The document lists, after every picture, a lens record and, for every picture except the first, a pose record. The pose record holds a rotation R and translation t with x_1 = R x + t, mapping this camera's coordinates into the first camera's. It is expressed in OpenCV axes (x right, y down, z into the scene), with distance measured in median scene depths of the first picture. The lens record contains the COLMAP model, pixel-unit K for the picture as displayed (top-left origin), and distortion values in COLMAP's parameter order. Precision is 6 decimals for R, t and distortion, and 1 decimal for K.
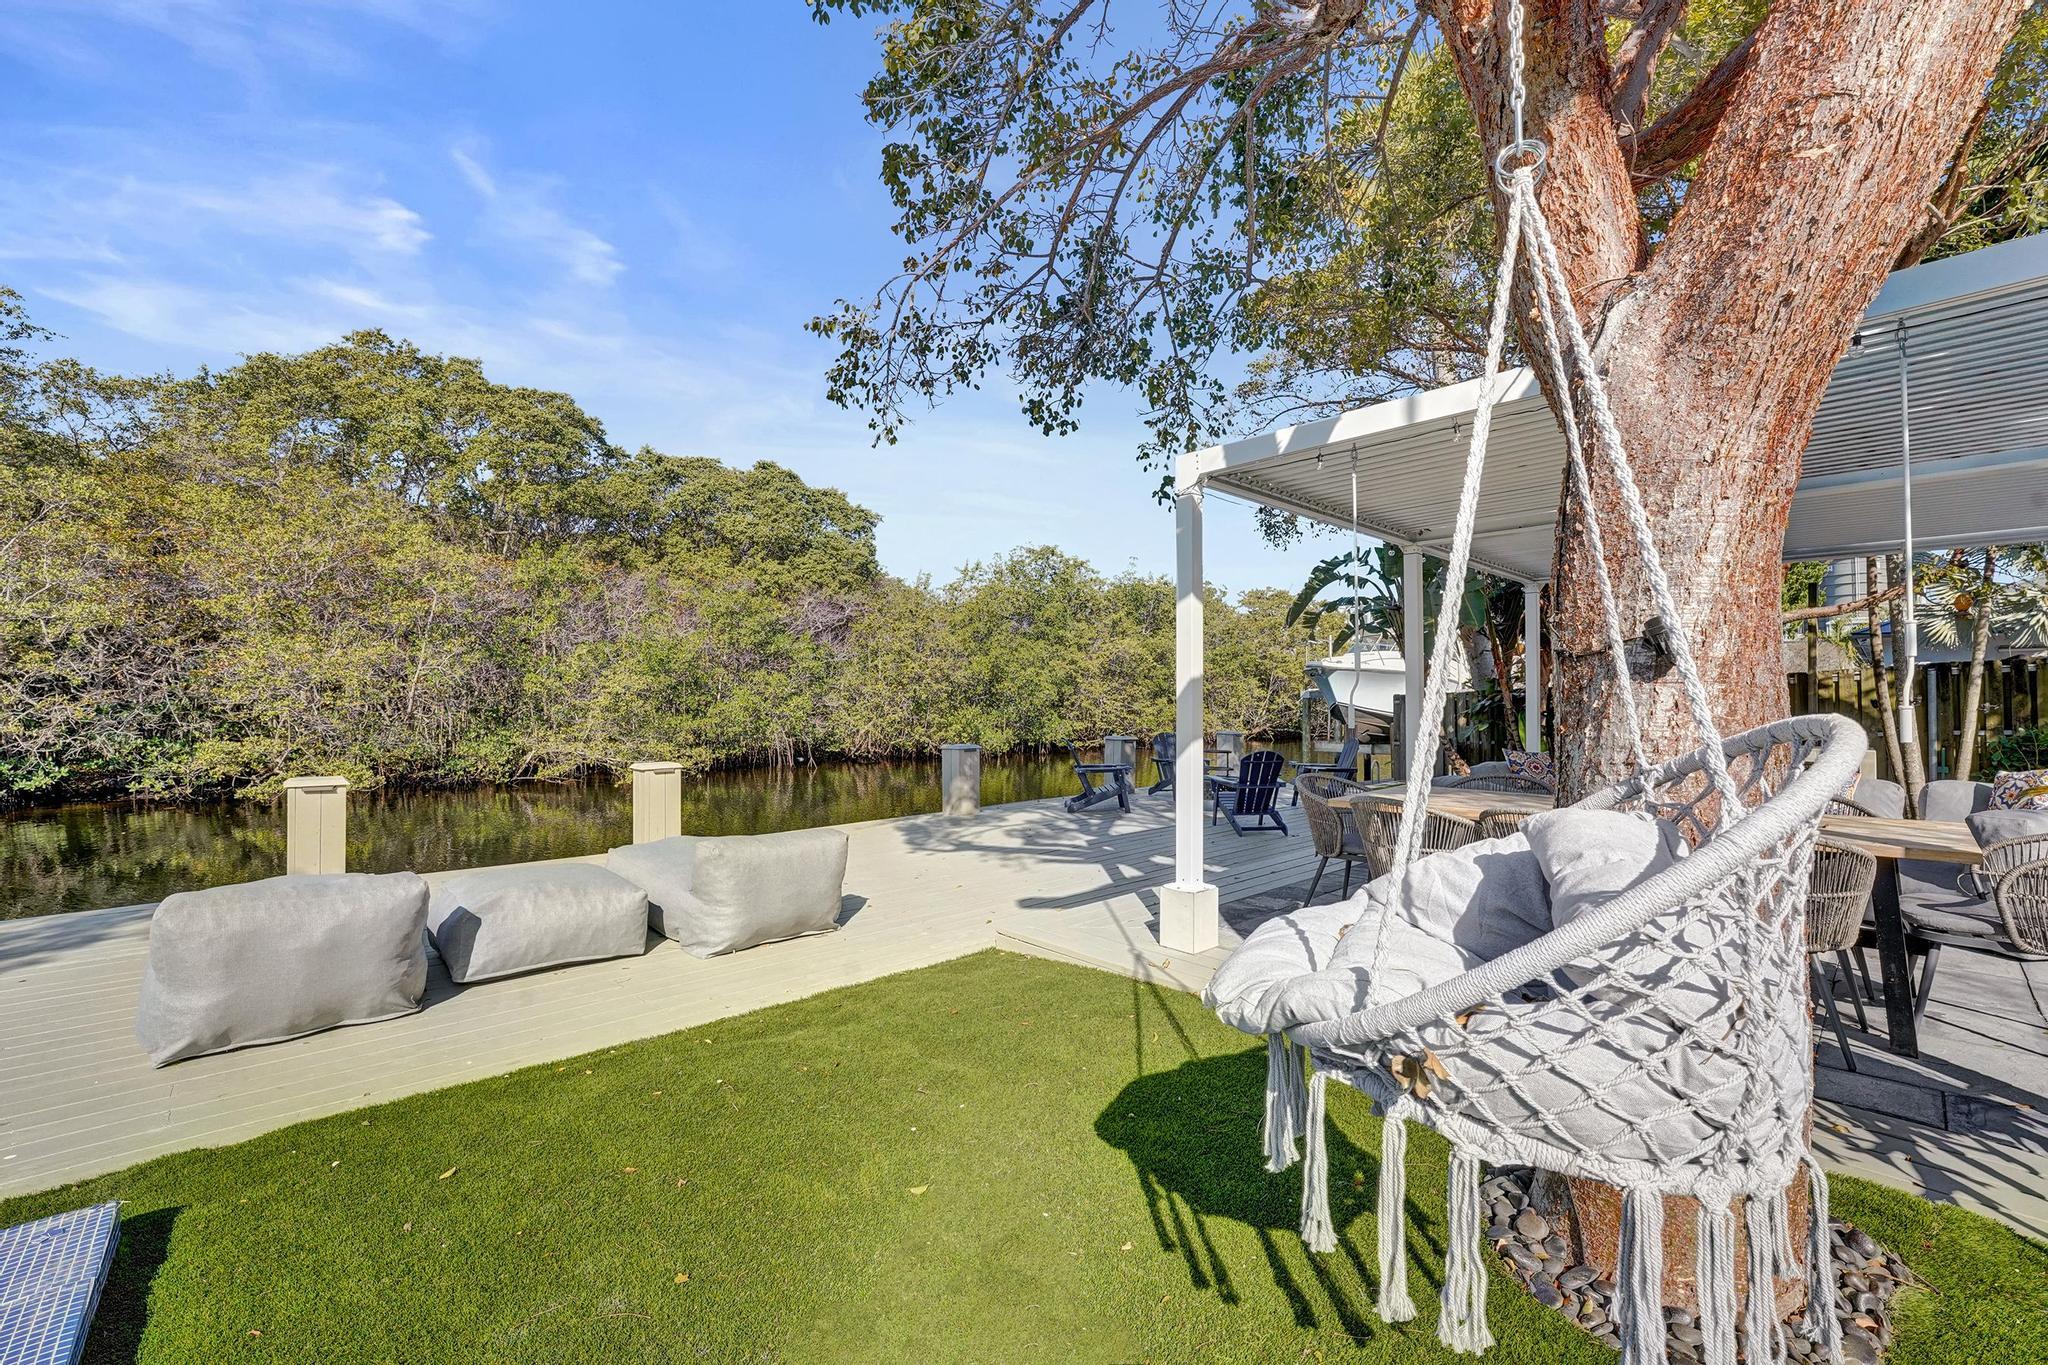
lens RADIAL K [[842.6, 0, 982.7], [0, 842.6, 692.1], [0, 0, 1]] dist [-0.081576, 0.000232]
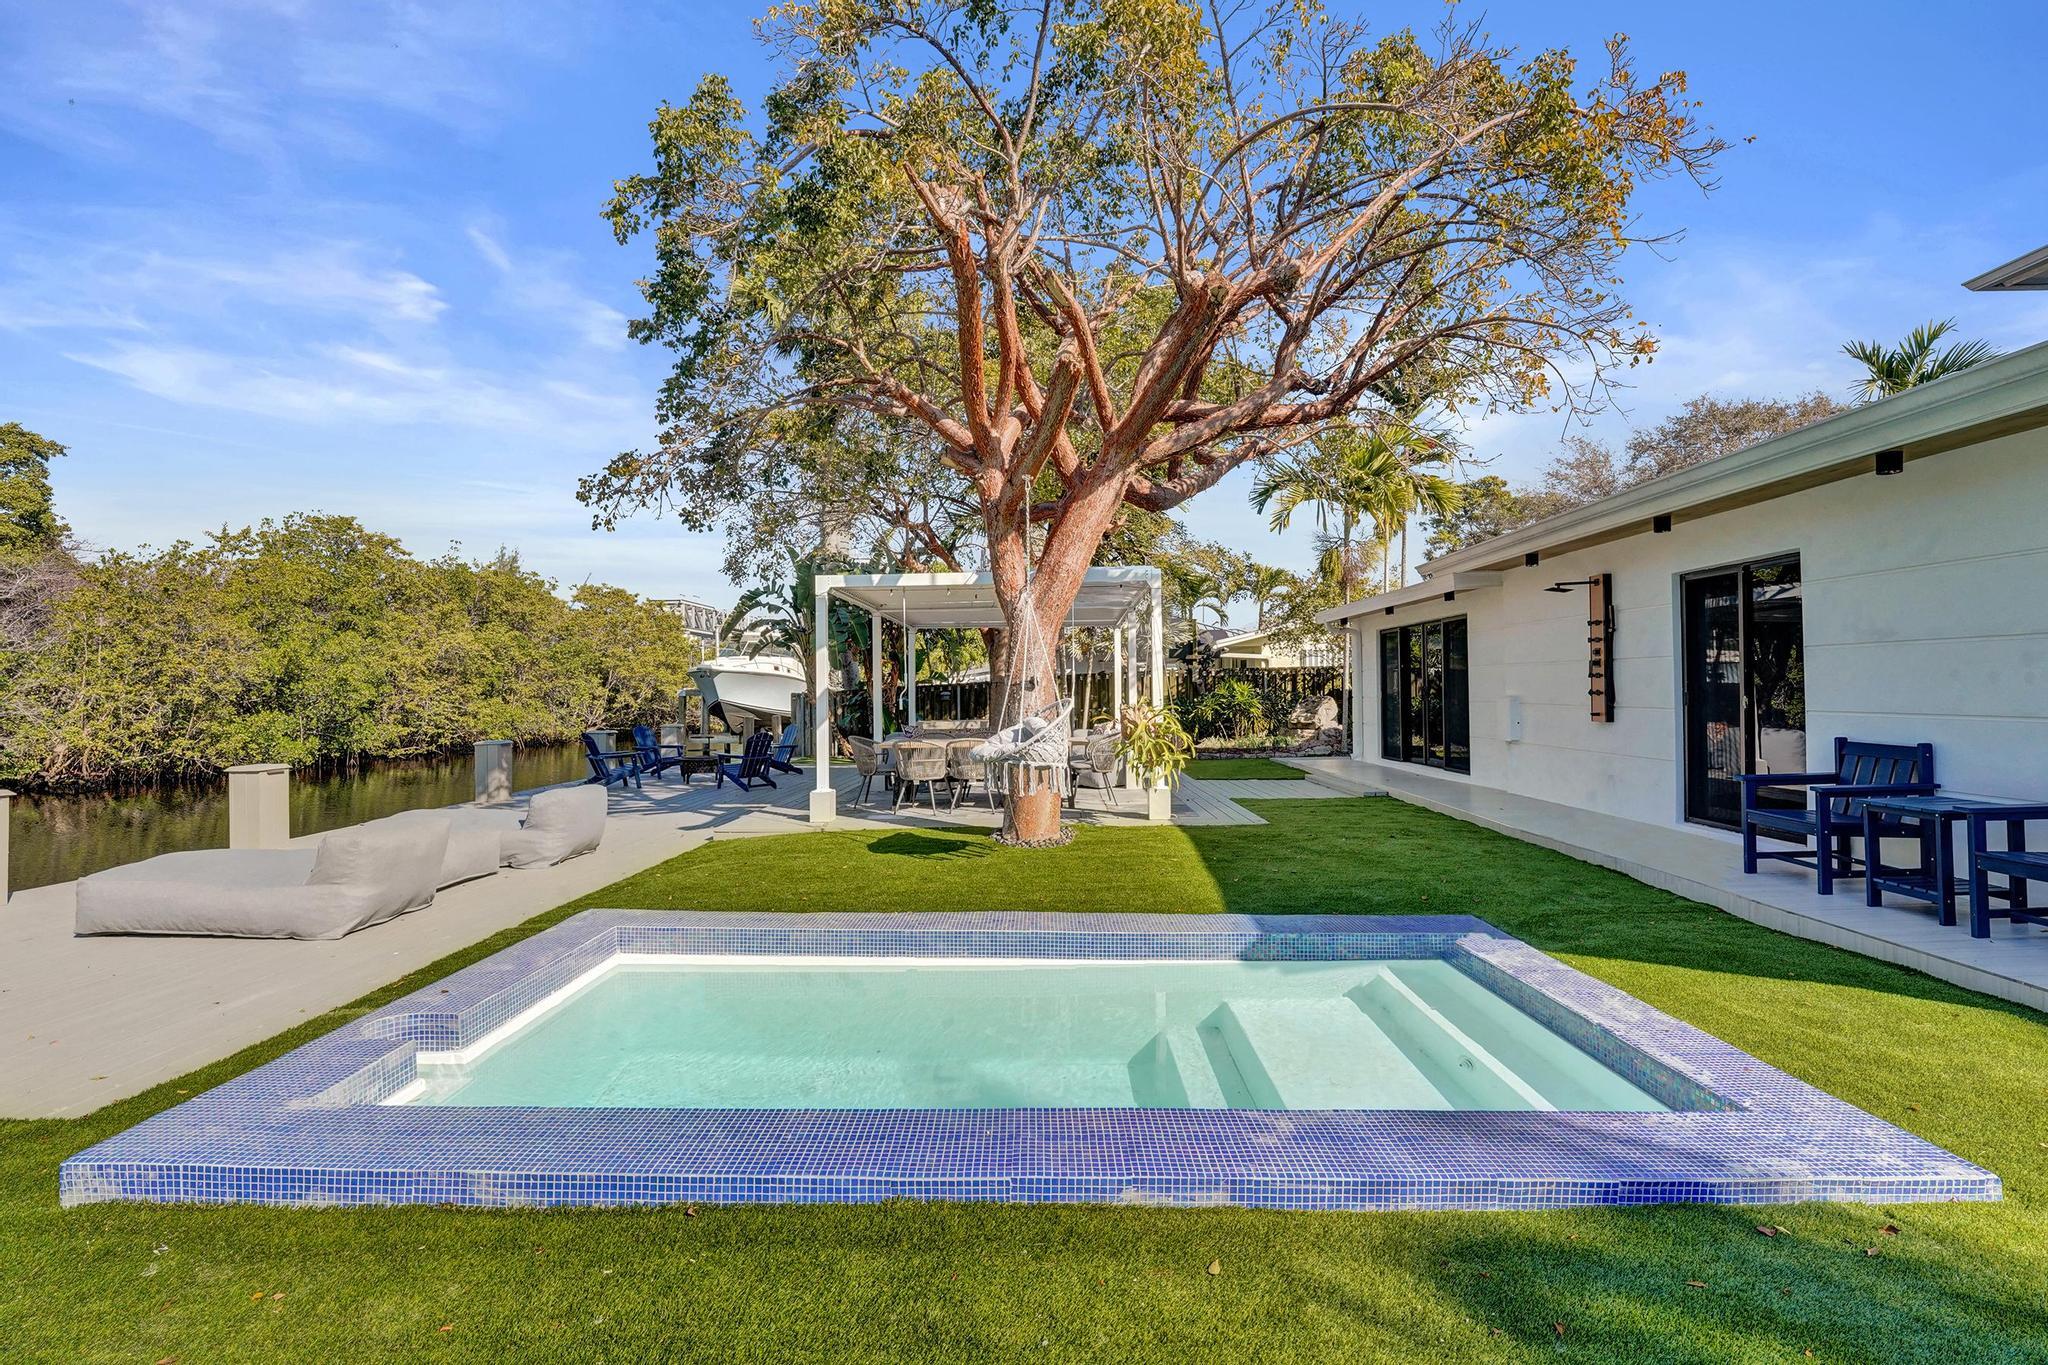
lens RADIAL K [[840.4, 0, 1017.0], [0, 840.4, 679.2], [0, 0, 1]] dist [-0.019022, 0.000469]
pose [[0.686590, 0.002485, 0.727041, -0.227722], [0.006485, 0.999933, -0.009542, -0.003308], [-0.727016, 0.011267, 0.686528, -0.185005]]
